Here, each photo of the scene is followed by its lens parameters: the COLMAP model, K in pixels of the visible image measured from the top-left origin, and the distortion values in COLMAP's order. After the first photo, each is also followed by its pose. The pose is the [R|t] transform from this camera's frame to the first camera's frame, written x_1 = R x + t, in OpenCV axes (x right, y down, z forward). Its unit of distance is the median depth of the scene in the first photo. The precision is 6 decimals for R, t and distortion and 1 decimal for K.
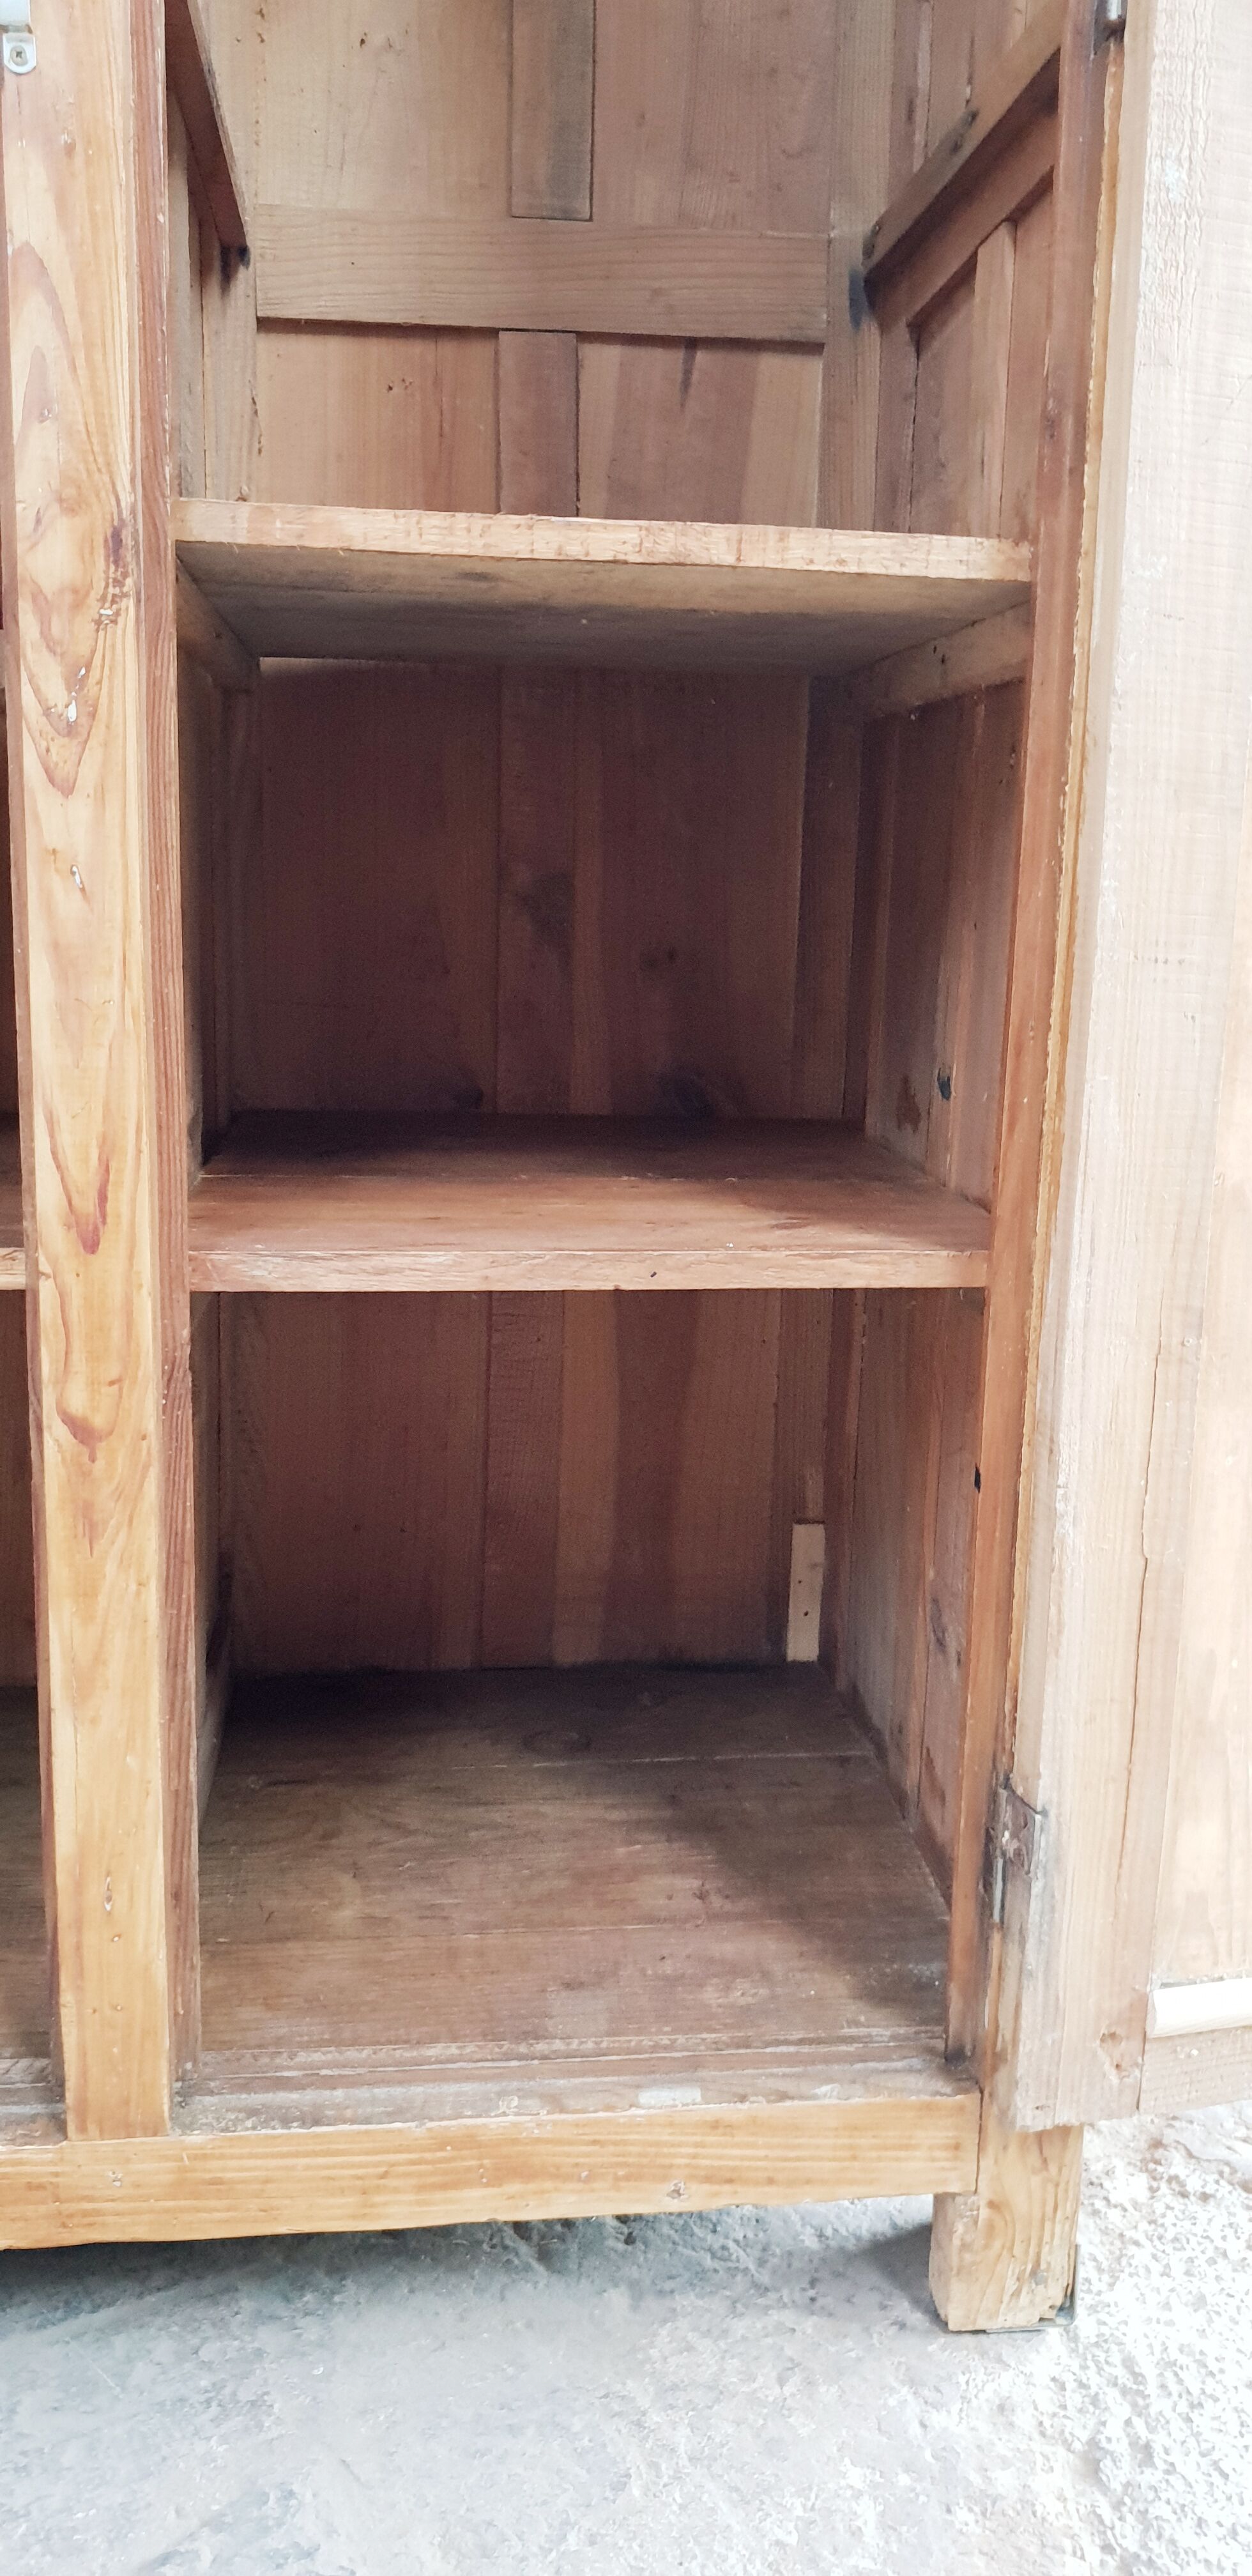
lens RADIAL K [[2011.4, 0, 675.7], [0, 2011.4, 1292.3], [0, 0, 1]] dist [0.022115, -0.014317]
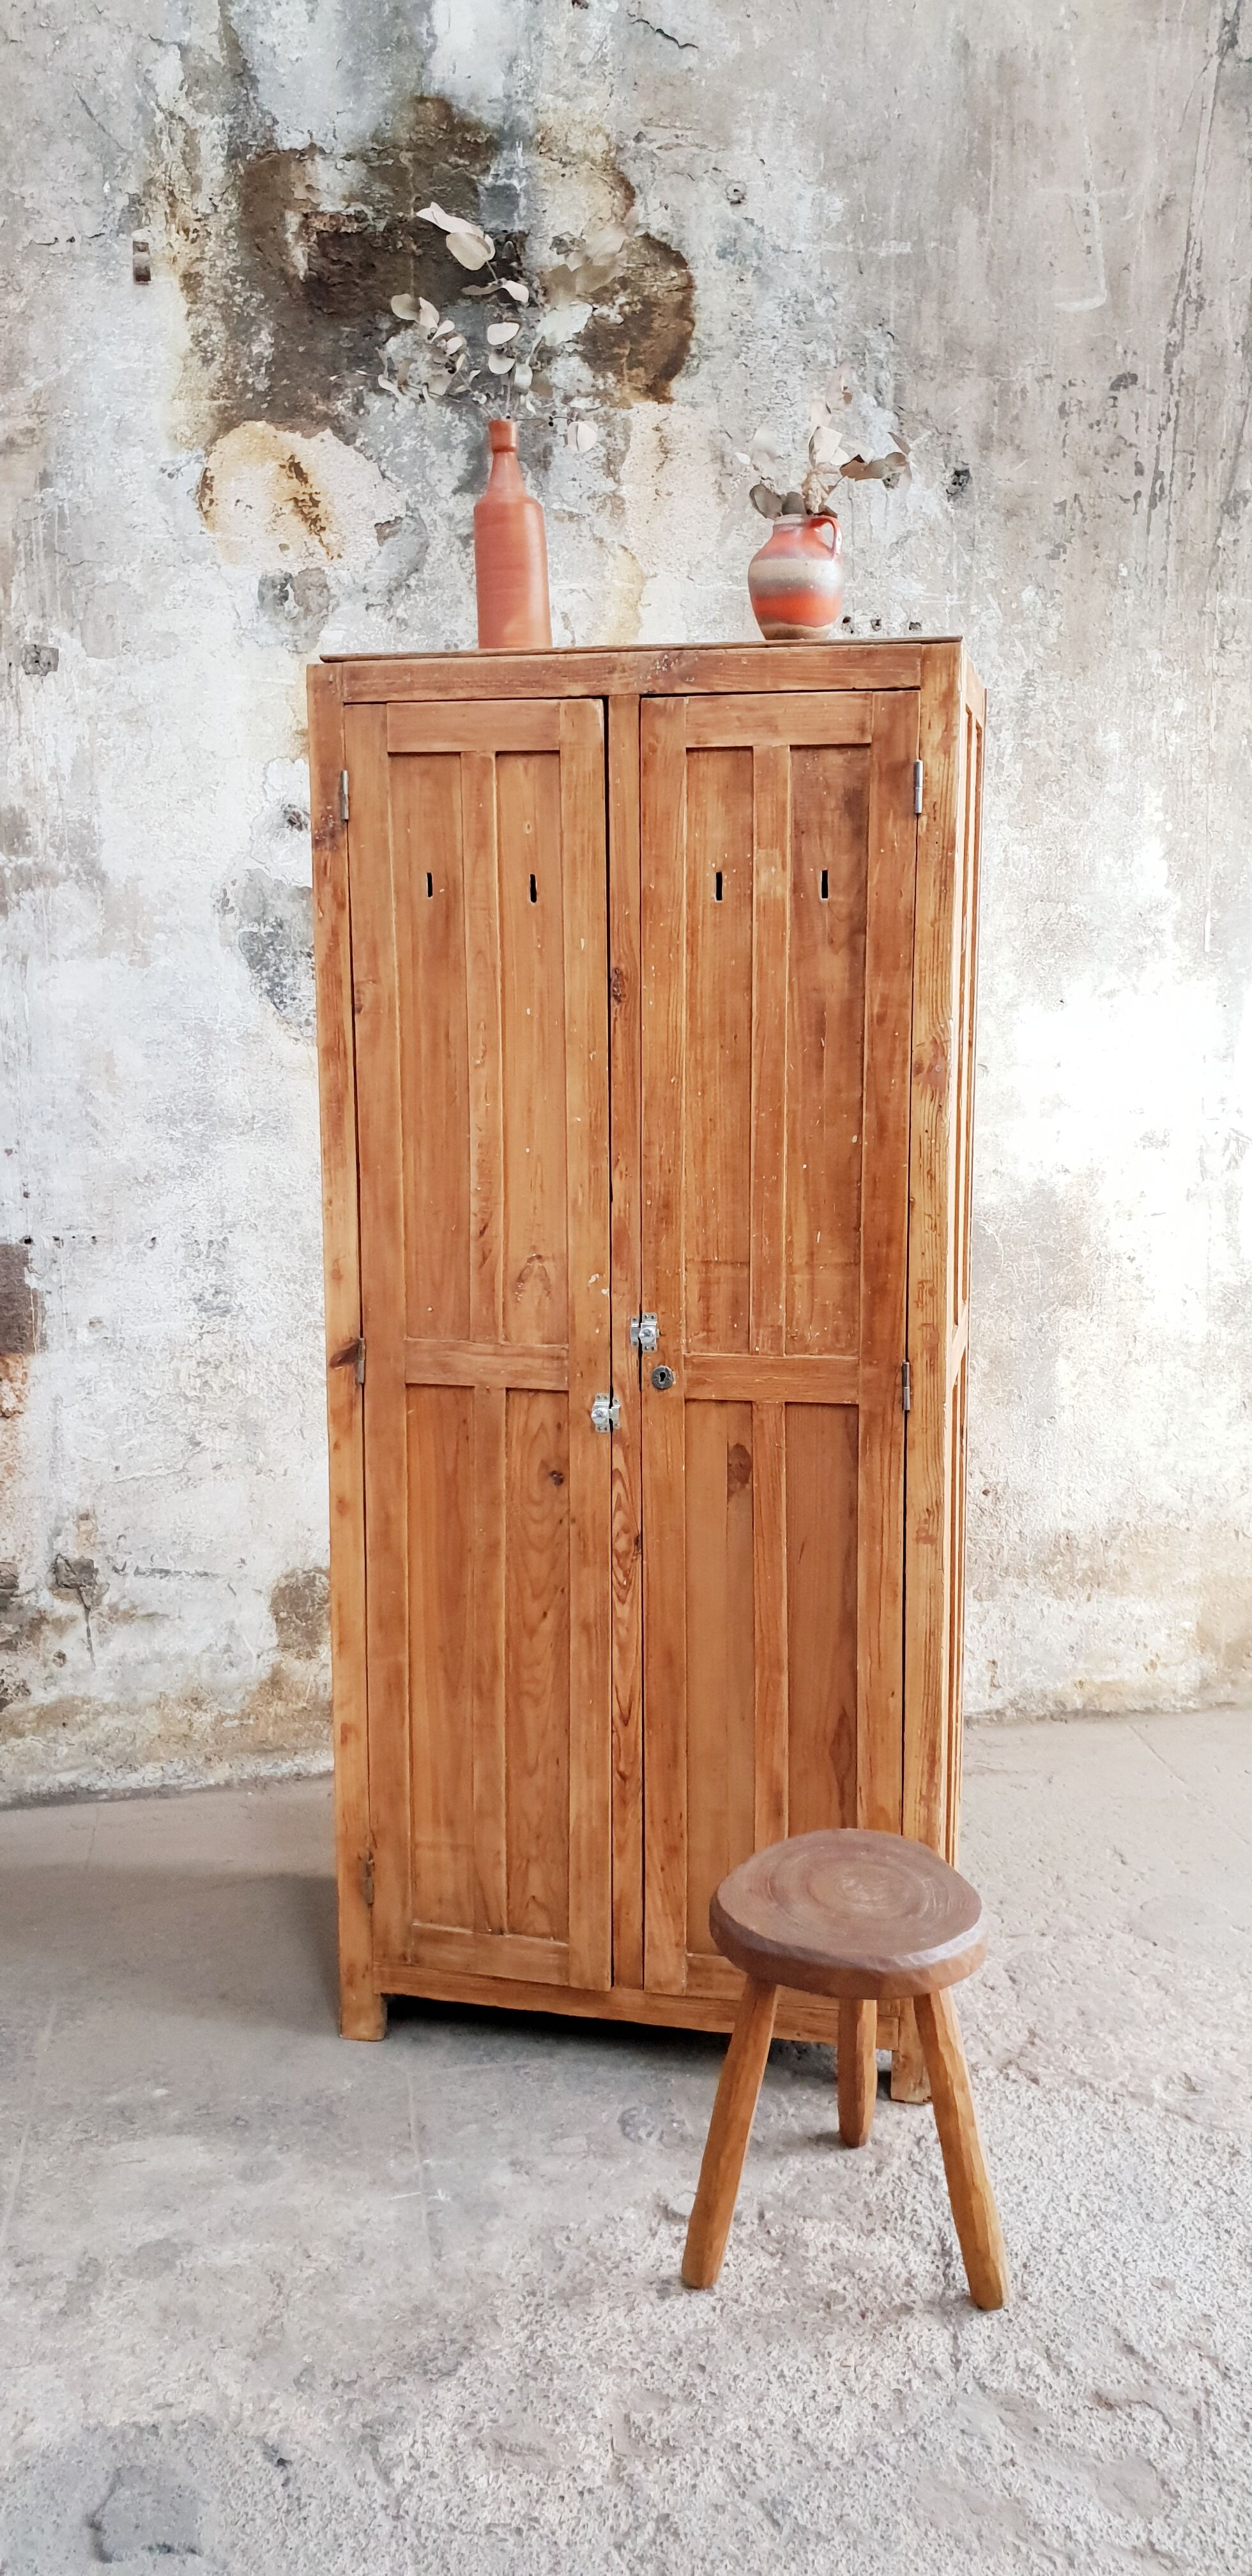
lens RADIAL K [[2011.4, 0, 668.0], [0, 2011.4, 1269.5], [0, 0, 1]] dist [0.022115, -0.014317]
pose [[0.943978, 0.022328, -0.329252, 0.826157], [-0.036703, 0.998622, -0.037508, -0.618088], [0.327960, 0.047491, 0.943497, -2.097024]]
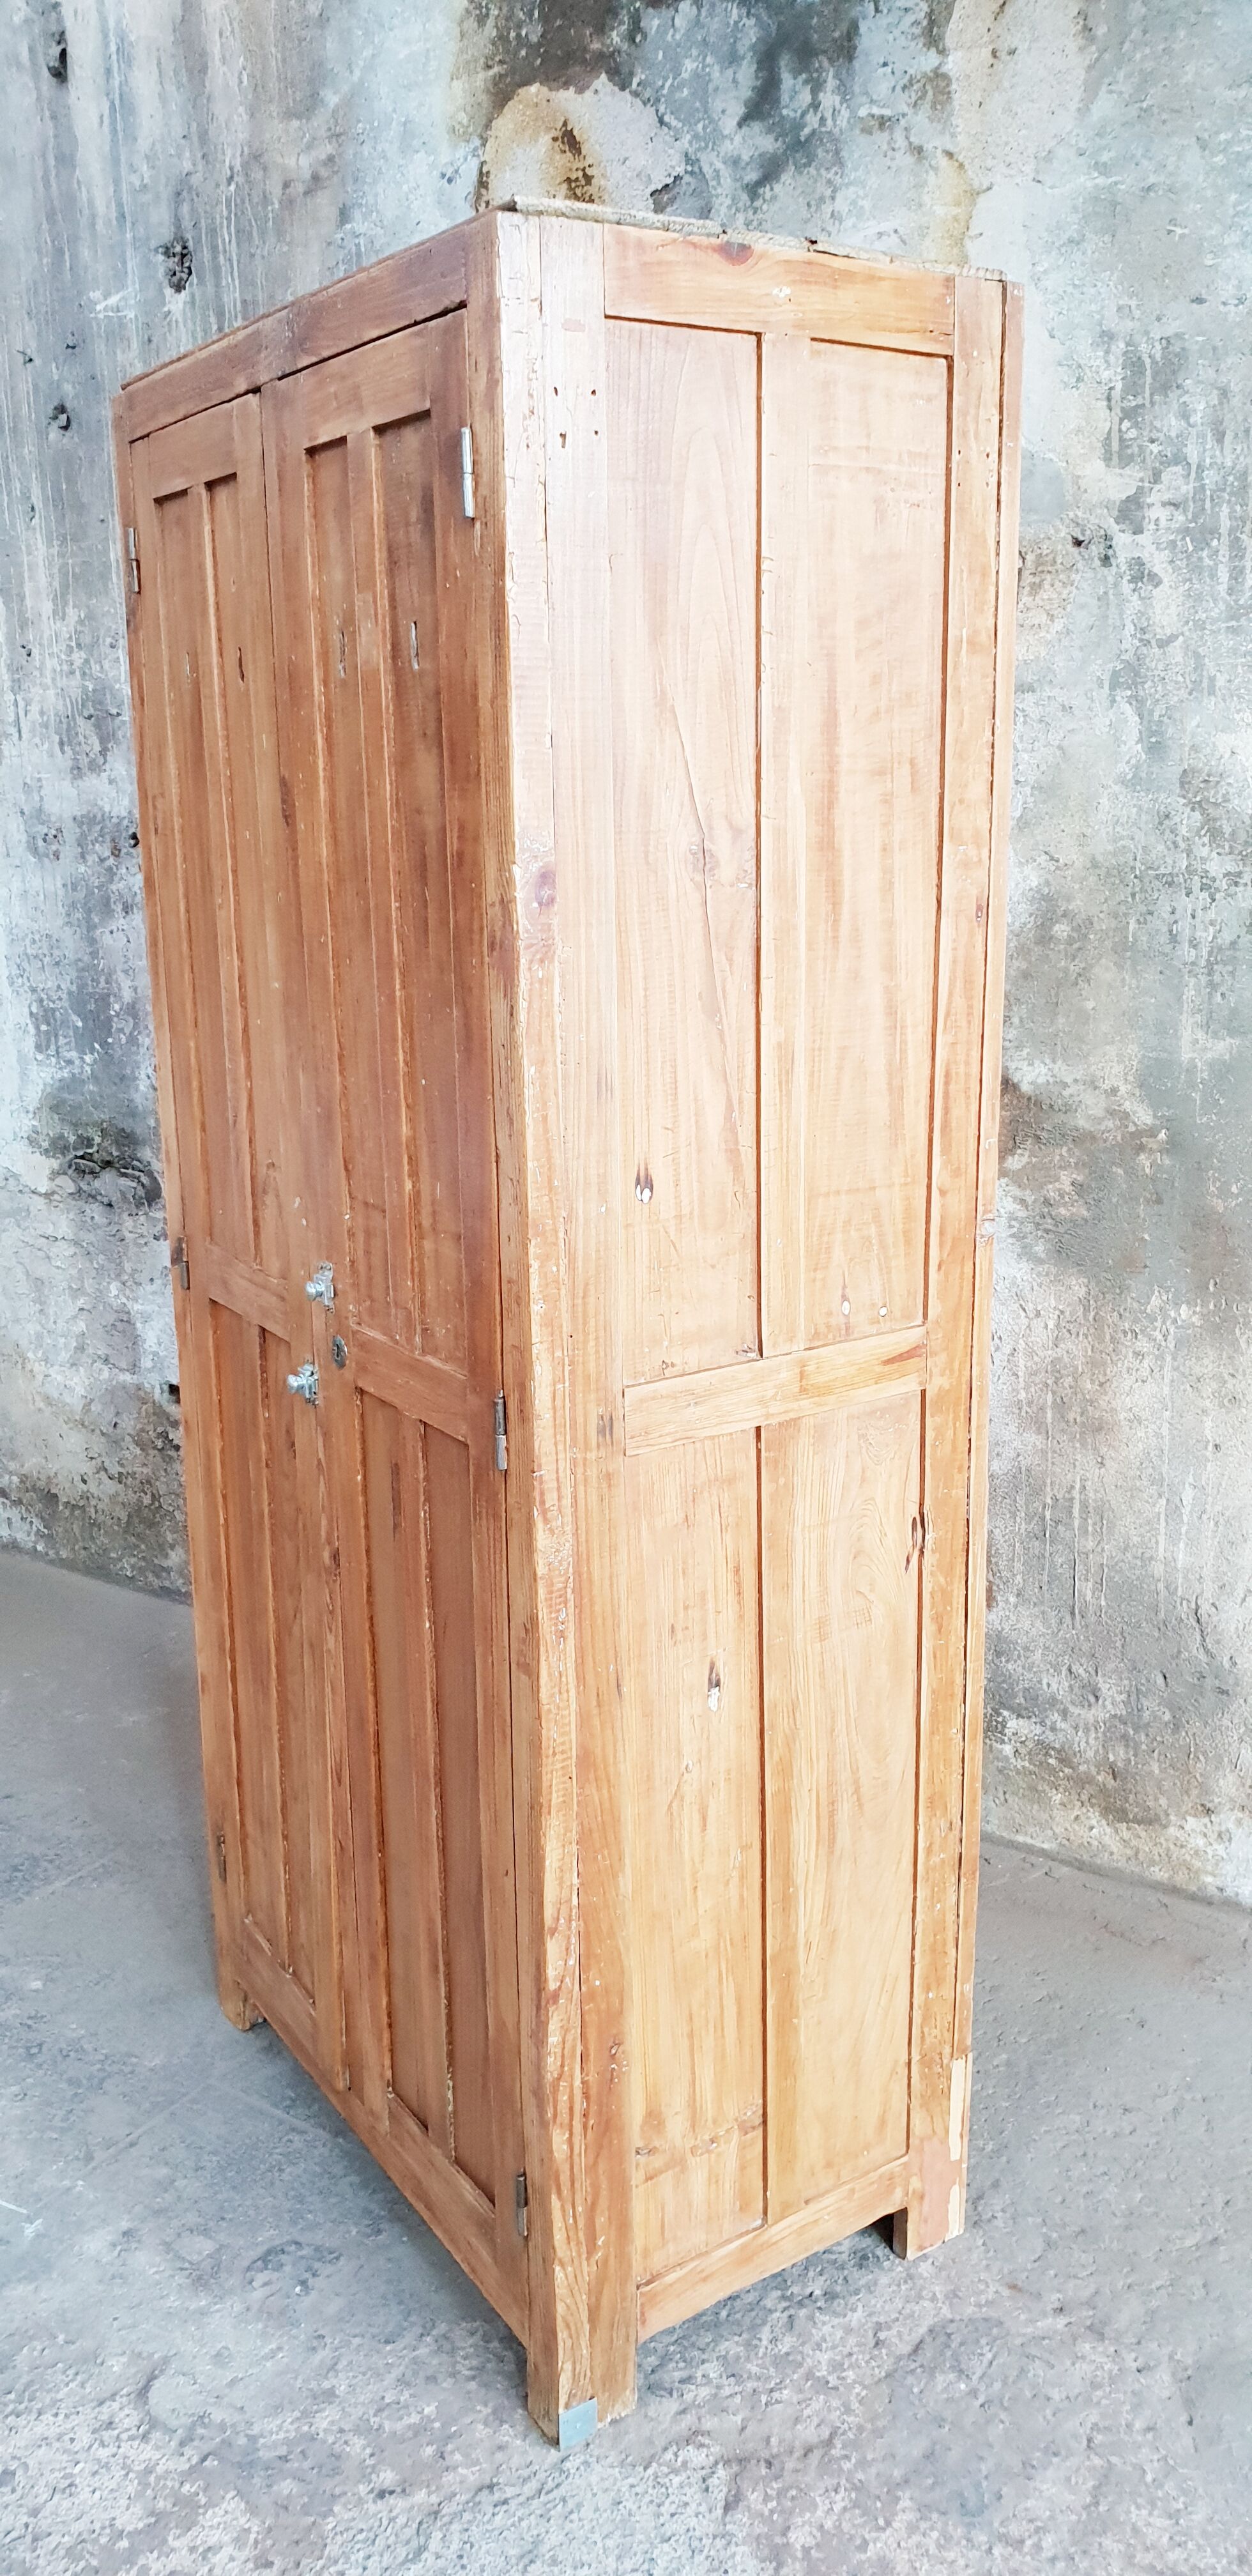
lens RADIAL K [[2011.4, 0, 681.5], [0, 2011.4, 1293.7], [0, 0, 1]] dist [0.022115, -0.014317]
pose [[0.439787, 0.191798, -0.877383, 1.945076], [-0.150180, 0.978880, 0.138708, -1.000176], [0.885457, 0.070764, 0.459303, 0.098237]]
